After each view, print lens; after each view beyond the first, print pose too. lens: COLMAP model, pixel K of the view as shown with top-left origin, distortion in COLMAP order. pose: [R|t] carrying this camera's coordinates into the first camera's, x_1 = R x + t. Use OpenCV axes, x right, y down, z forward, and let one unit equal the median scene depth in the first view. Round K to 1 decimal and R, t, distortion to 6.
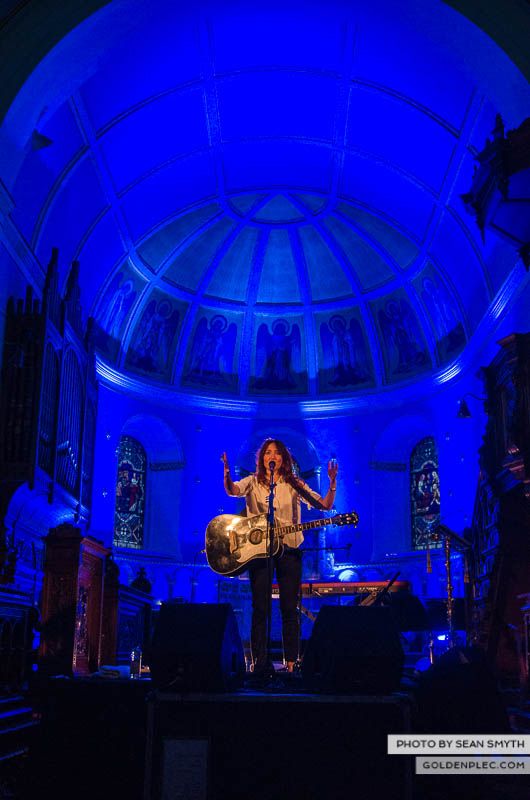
lens RADIAL K [[836.7, 0, 270.4], [0, 836.7, 416.4], [0, 0, 1]] dist [-0.072065, 0.190593]
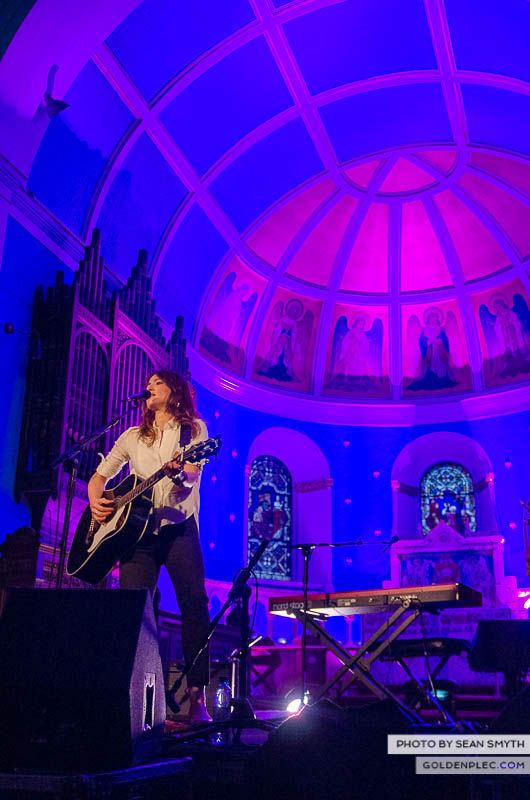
lens RADIAL K [[836.7, 0, 270.4], [0, 836.7, 416.4], [0, 0, 1]] dist [-0.072065, 0.190593]
pose [[0.953077, -0.093937, -0.287786, 0.096049], [0.077870, 0.994723, -0.066803, 0.042619], [0.292543, 0.041258, 0.955362, 0.139857]]
